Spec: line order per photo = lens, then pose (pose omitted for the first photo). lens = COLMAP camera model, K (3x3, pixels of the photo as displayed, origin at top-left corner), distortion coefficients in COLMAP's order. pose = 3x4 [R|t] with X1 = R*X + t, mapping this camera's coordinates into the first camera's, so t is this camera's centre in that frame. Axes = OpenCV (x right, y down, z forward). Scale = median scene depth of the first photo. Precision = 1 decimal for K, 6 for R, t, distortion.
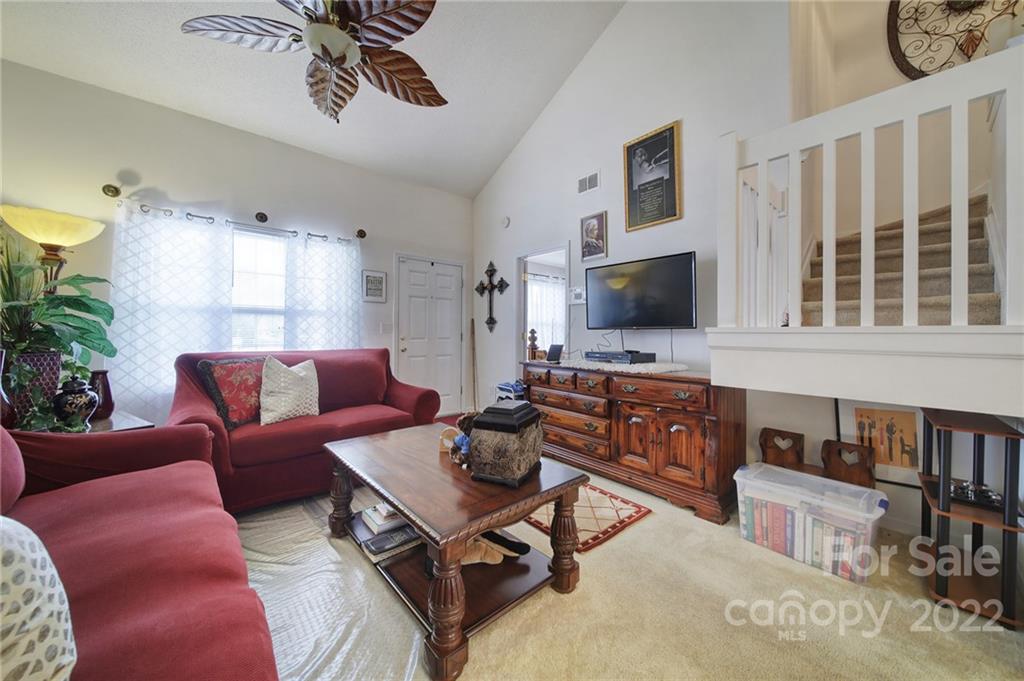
lens RADIAL K [[362.5, 0, 513.2], [0, 362.5, 332.5], [0, 0, 1]] dist [-0.000148, 0.000033]
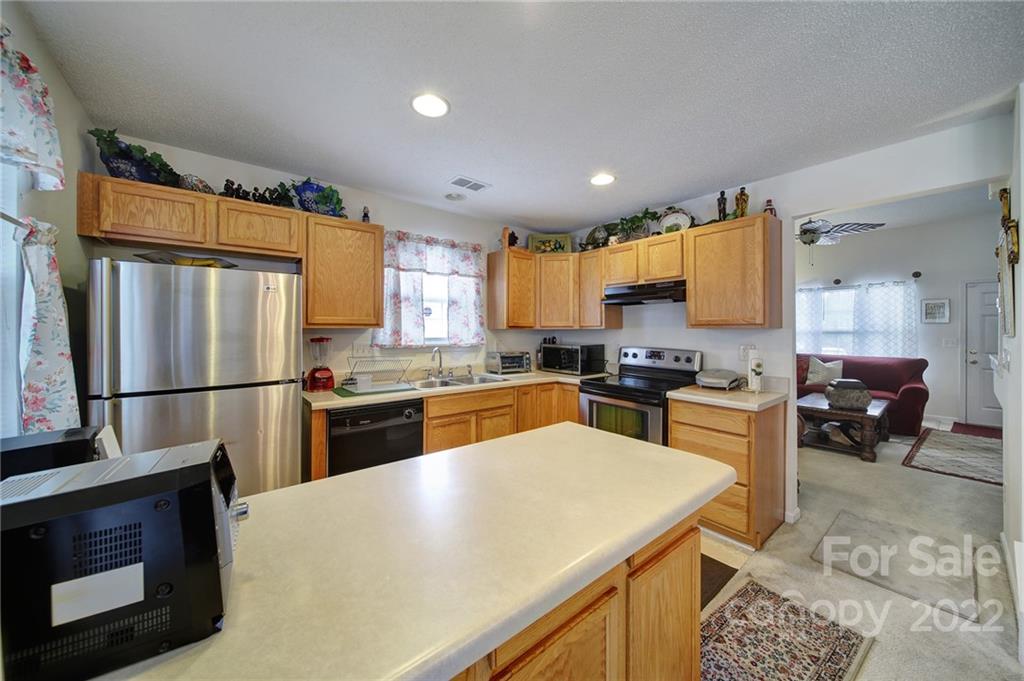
lens RADIAL K [[362.5, 0, 513.2], [0, 362.5, 332.5], [0, 0, 1]] dist [-0.000148, 0.000033]
pose [[-0.055939, 0.000916, -0.998434, 1.161612], [-0.001000, 0.999999, 0.000973, -0.057876], [0.998434, 0.001053, -0.055938, -0.505507]]
